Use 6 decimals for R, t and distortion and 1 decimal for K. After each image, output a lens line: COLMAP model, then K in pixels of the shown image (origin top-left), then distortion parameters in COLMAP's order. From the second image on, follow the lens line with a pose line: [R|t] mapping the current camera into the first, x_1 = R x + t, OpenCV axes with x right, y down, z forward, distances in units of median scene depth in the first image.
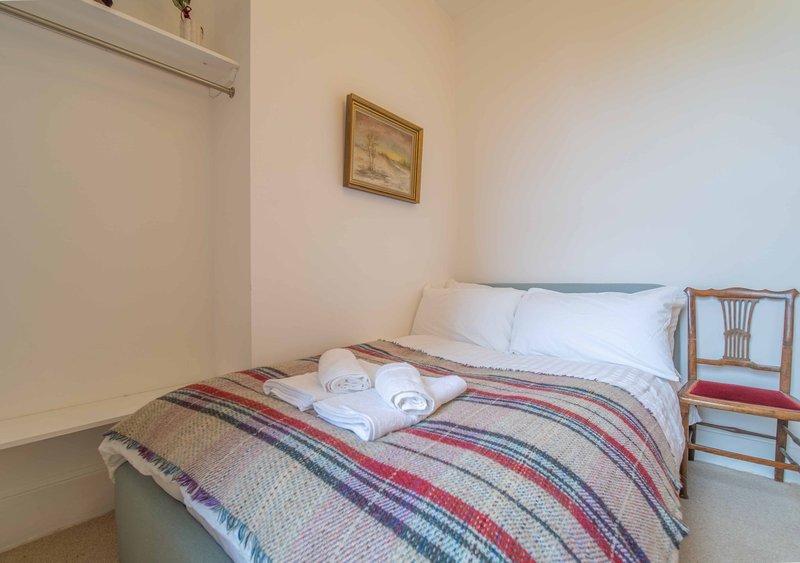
lens RADIAL K [[361.5, 0, 400.0], [0, 361.5, 281.5], [0, 0, 1]] dist [-0.020140, -0.000417]
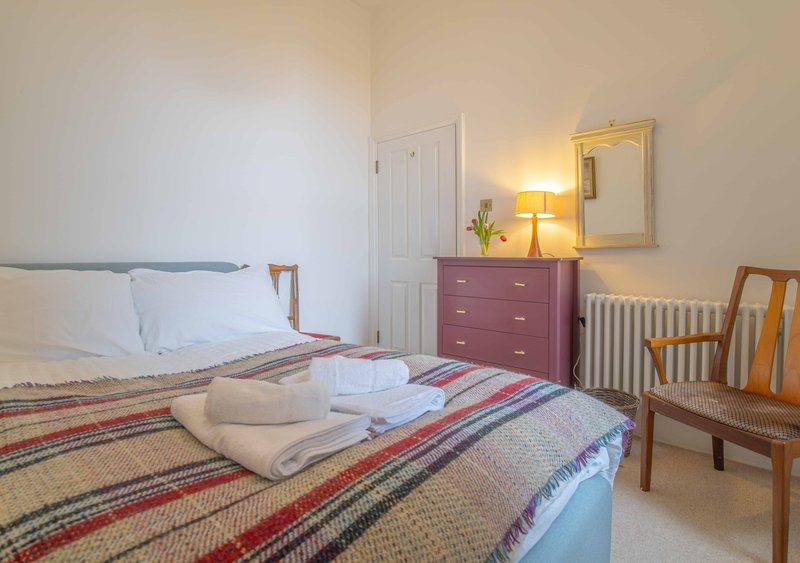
lens RADIAL K [[393.6, 0, 400.3], [0, 393.6, 267.5], [0, 0, 1]] dist [-0.029077, -0.000140]
pose [[0.006114, -0.023646, 0.999702, -1.237753], [0.002930, 0.999717, 0.023629, -0.007713], [-0.999977, 0.002785, 0.006181, 1.096517]]
